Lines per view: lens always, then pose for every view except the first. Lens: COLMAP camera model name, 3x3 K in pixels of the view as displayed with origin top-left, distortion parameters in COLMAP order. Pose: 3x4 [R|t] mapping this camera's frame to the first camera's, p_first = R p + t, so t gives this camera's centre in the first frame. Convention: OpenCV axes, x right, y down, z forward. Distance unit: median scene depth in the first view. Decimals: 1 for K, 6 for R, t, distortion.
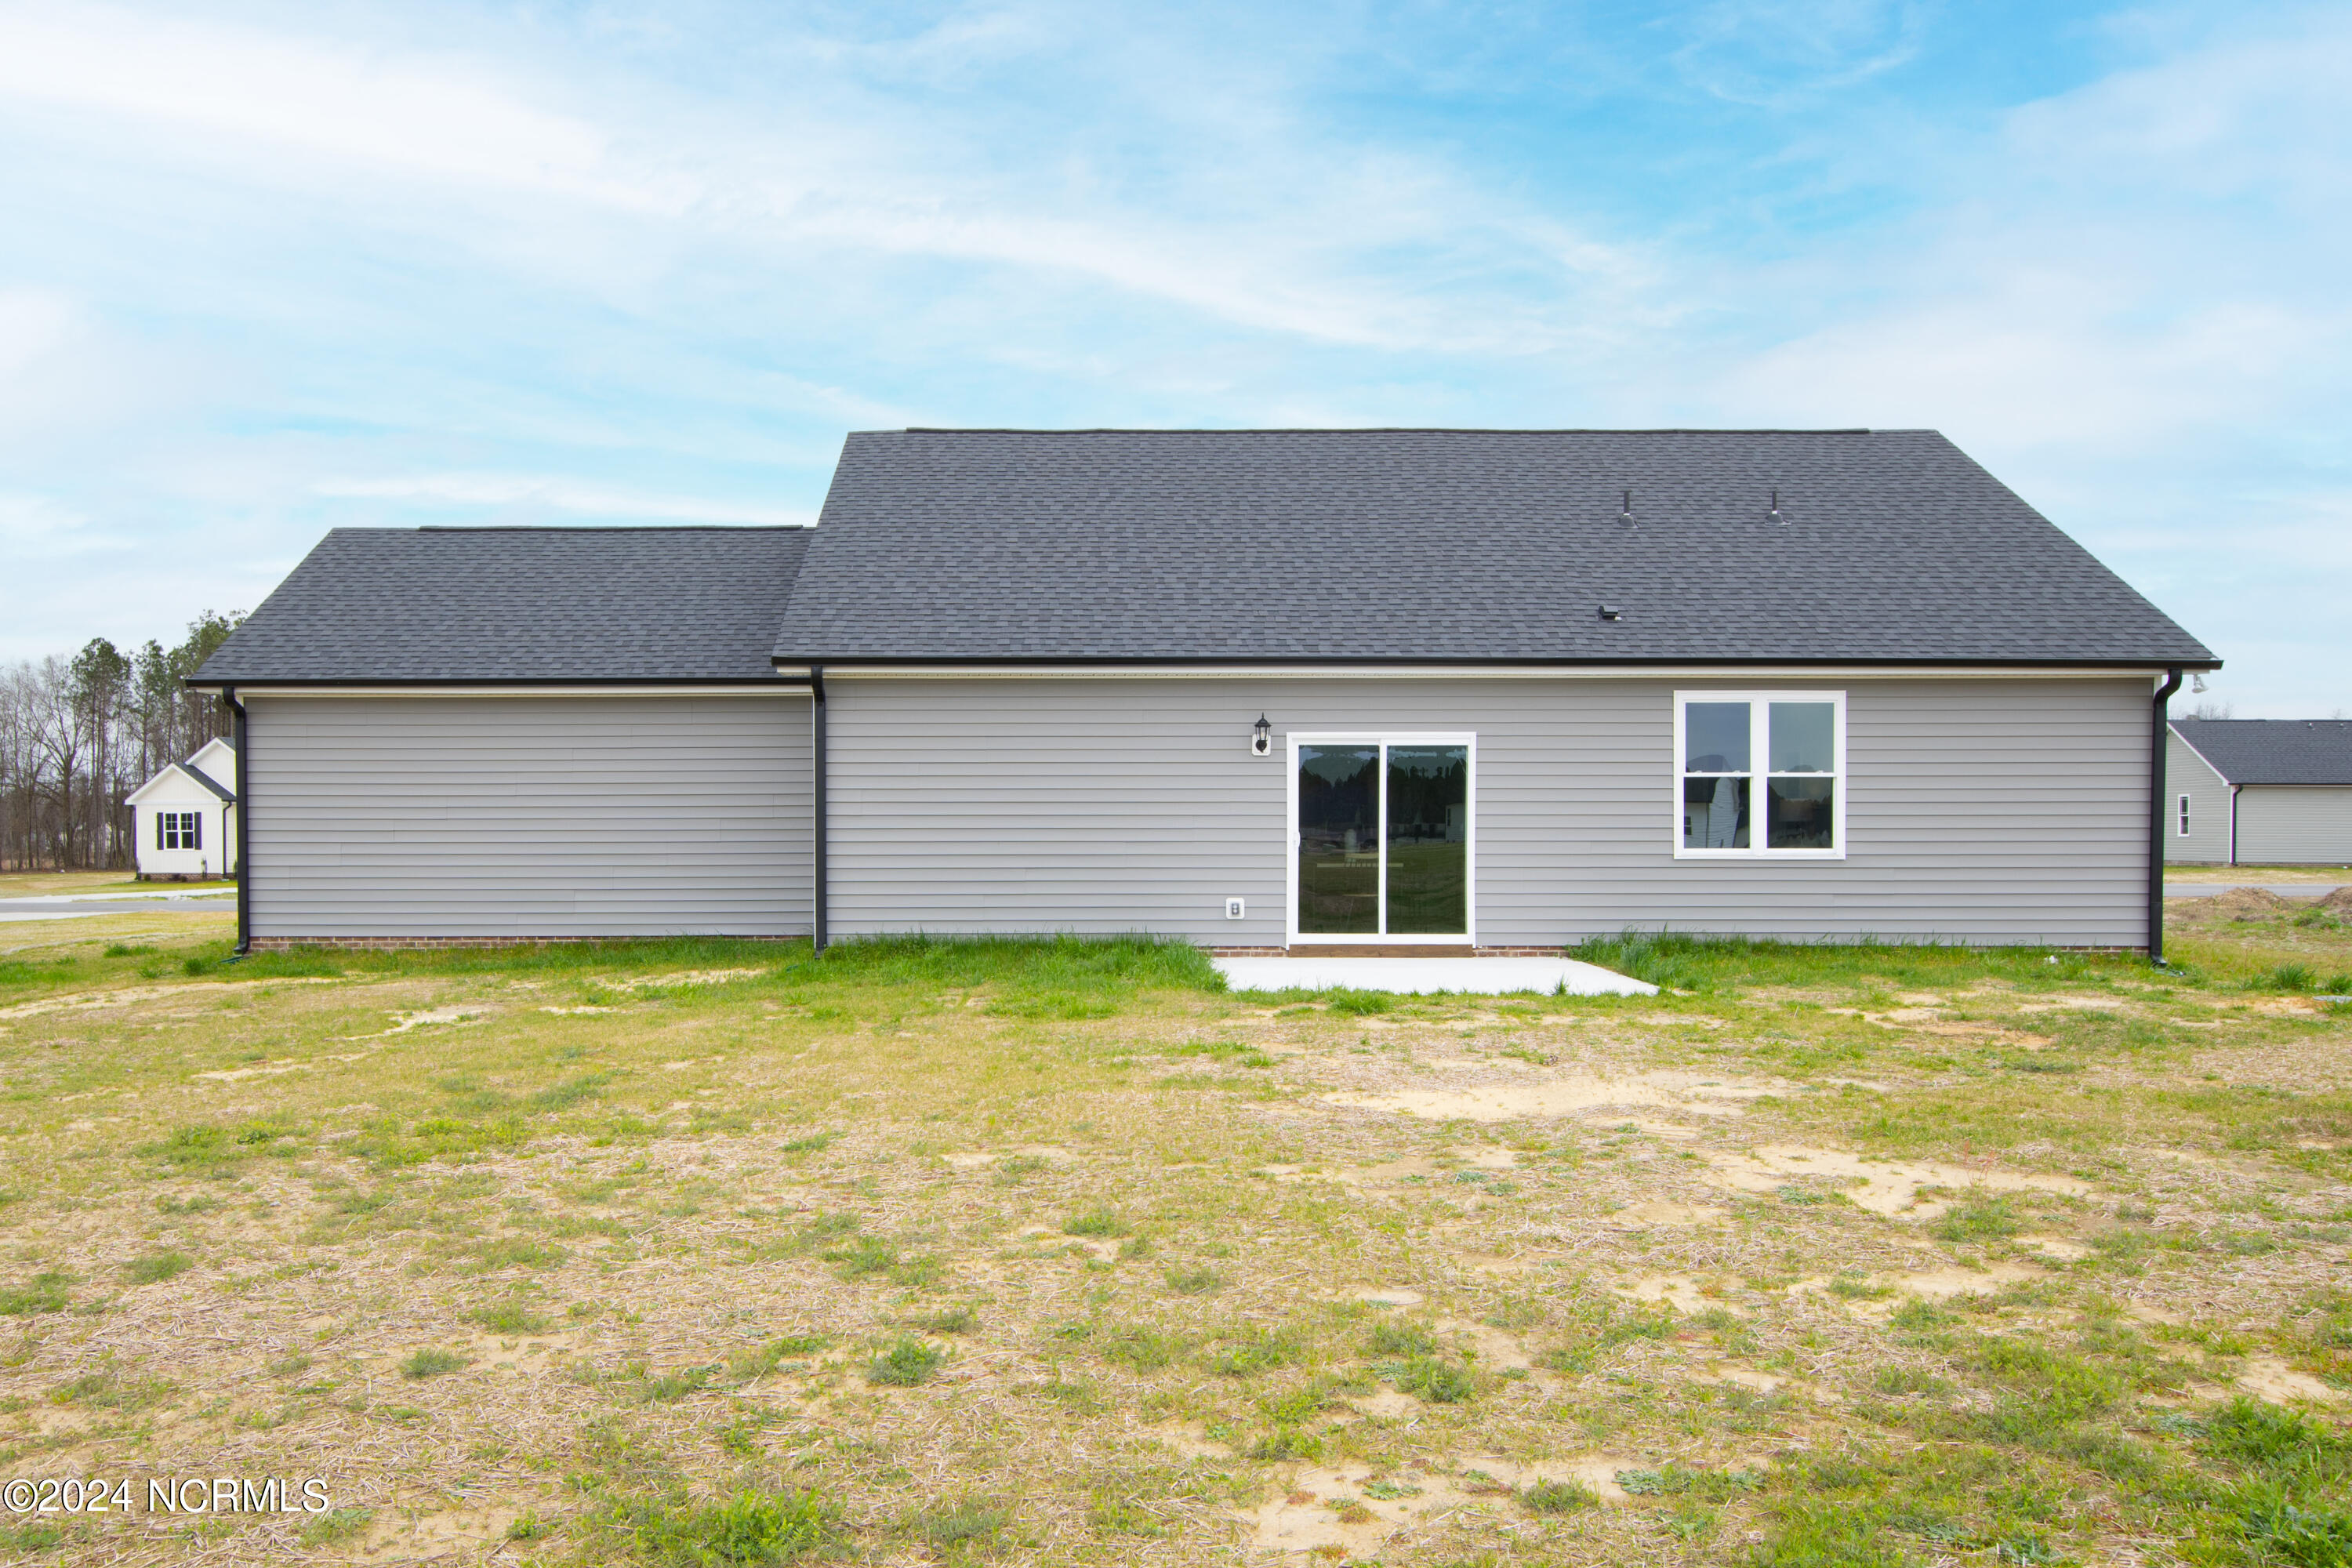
lens RADIAL K [[1643.7, 0, 1176.0], [0, 1643.7, 784.0], [0, 0, 1]] dist [0.031785, 0.000265]
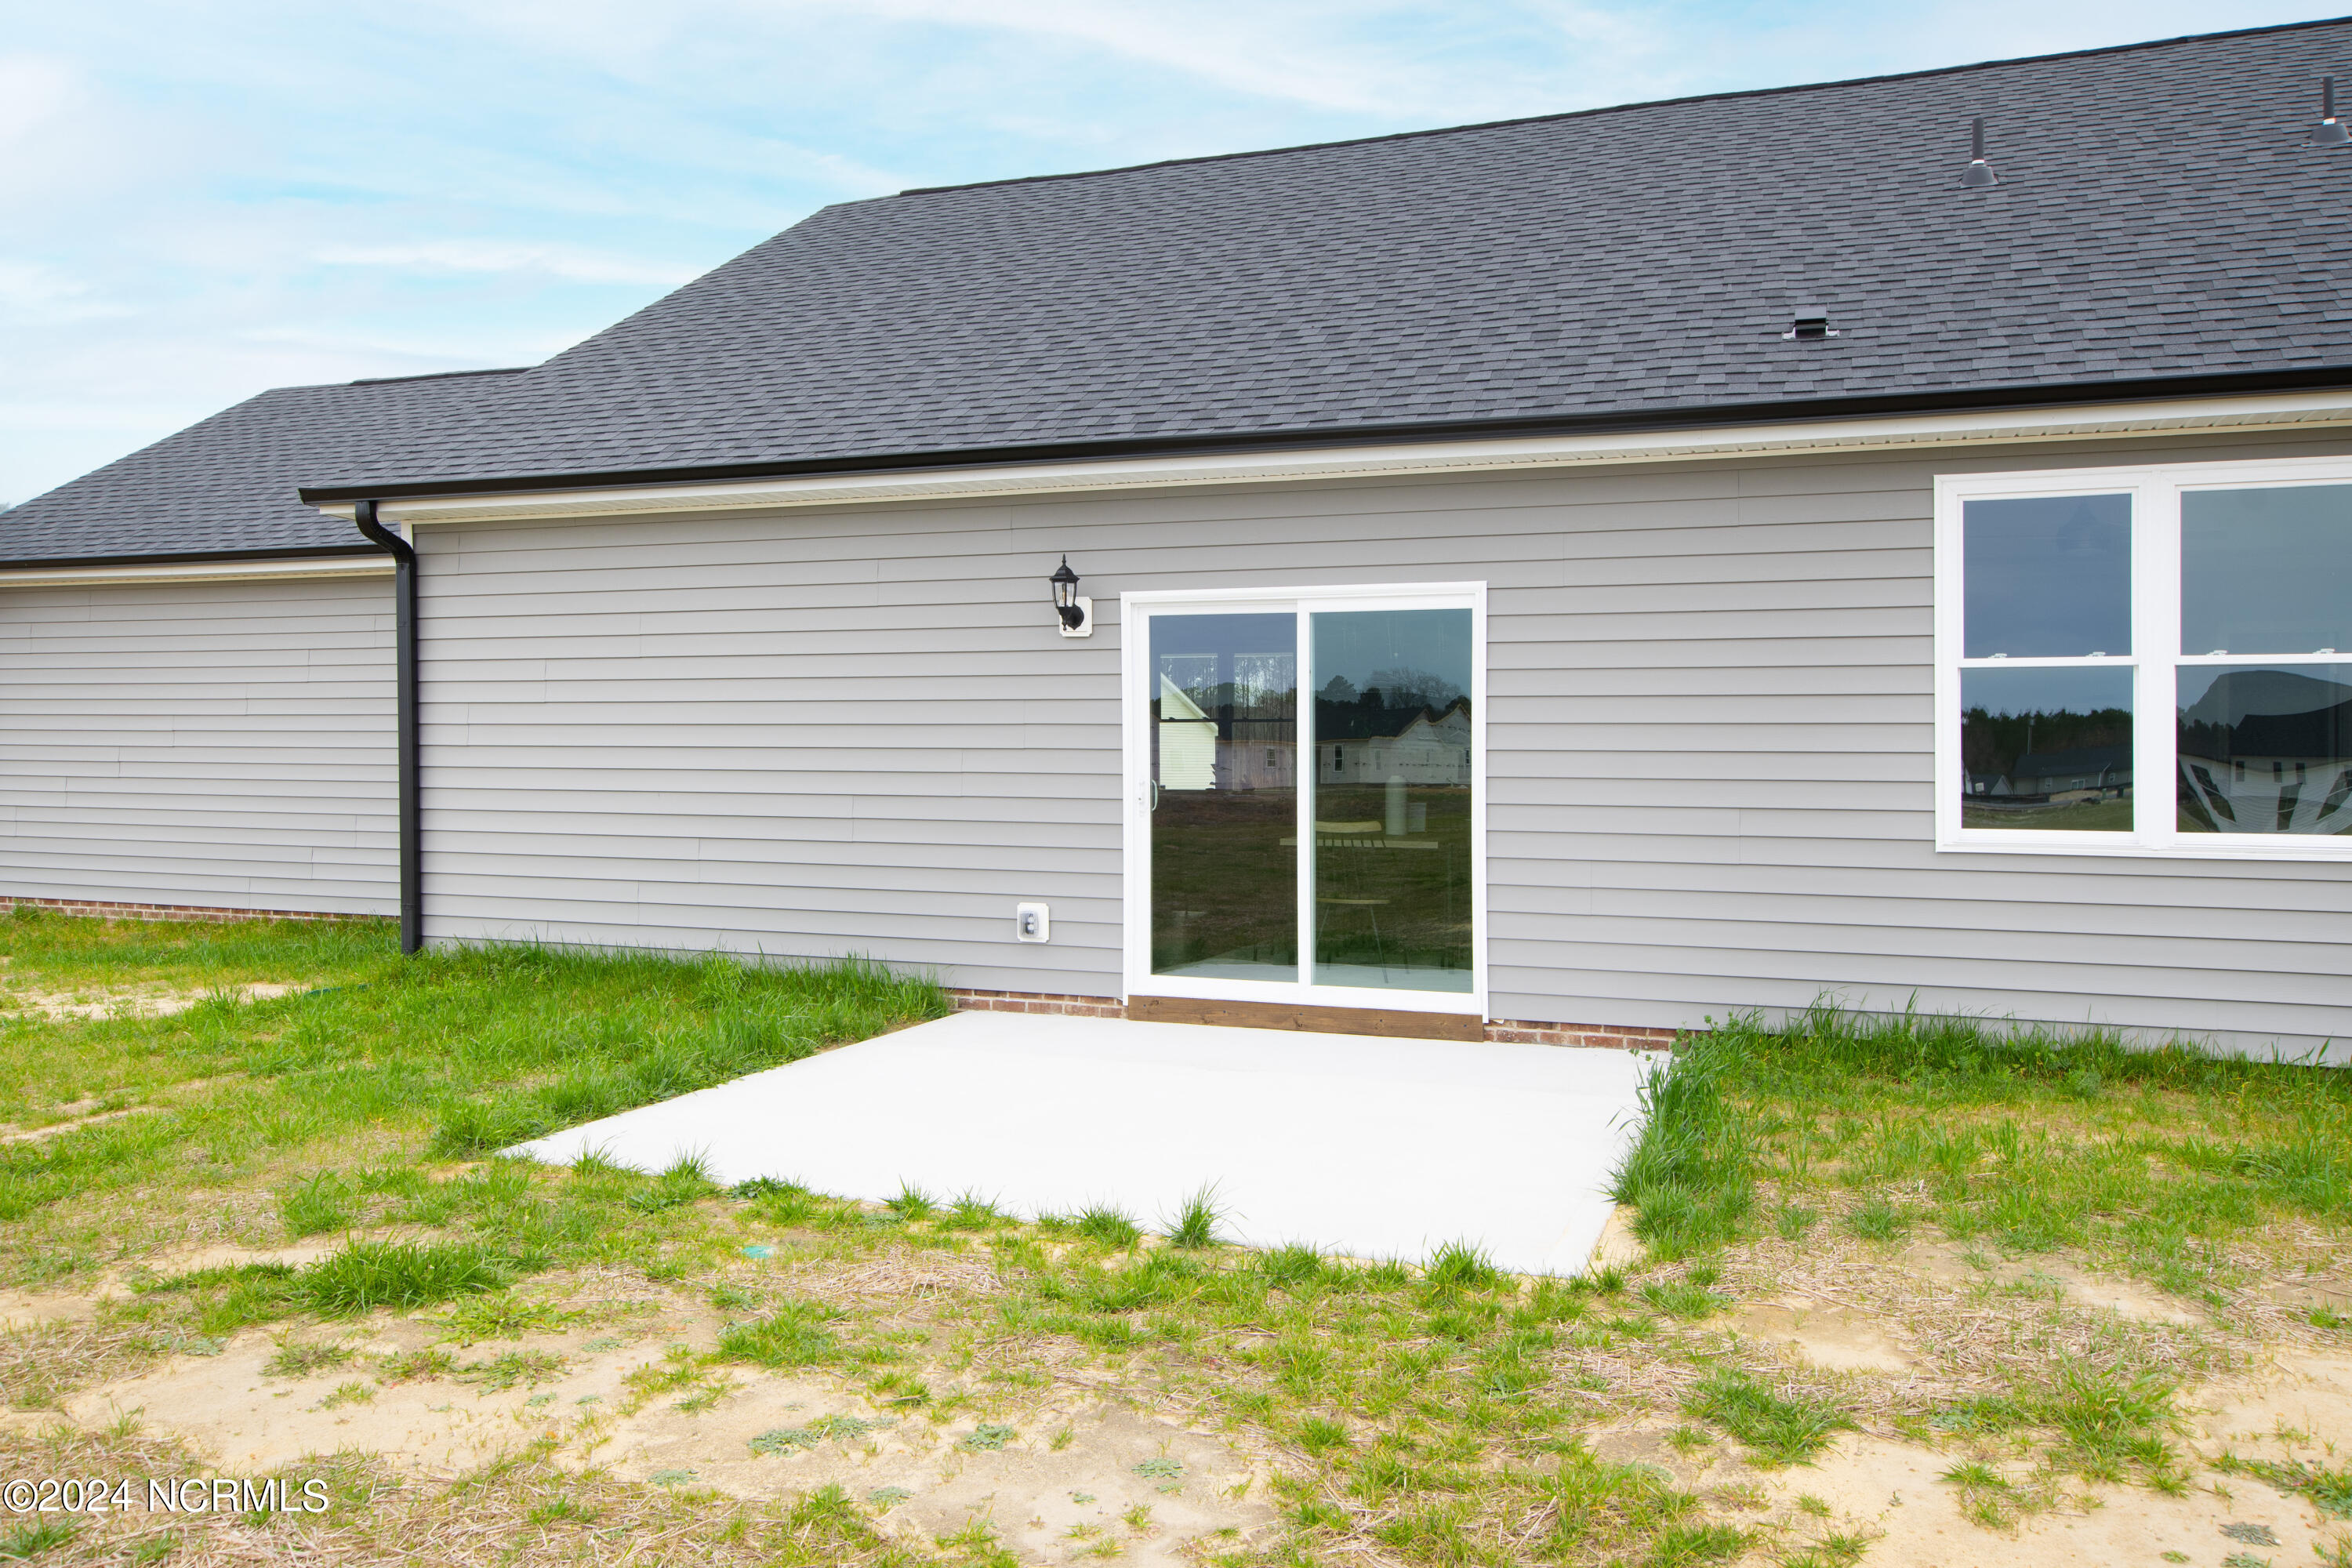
lens RADIAL K [[1718.6, 0, 1174.1], [0, 1718.6, 718.1], [0, 0, 1]] dist [0.005006, 0.000662]
pose [[0.927887, -0.000643, -0.372860, 0.285624], [0.001557, 0.999996, 0.002151, 0.007836], [0.372858, -0.002576, 0.927885, 0.491847]]
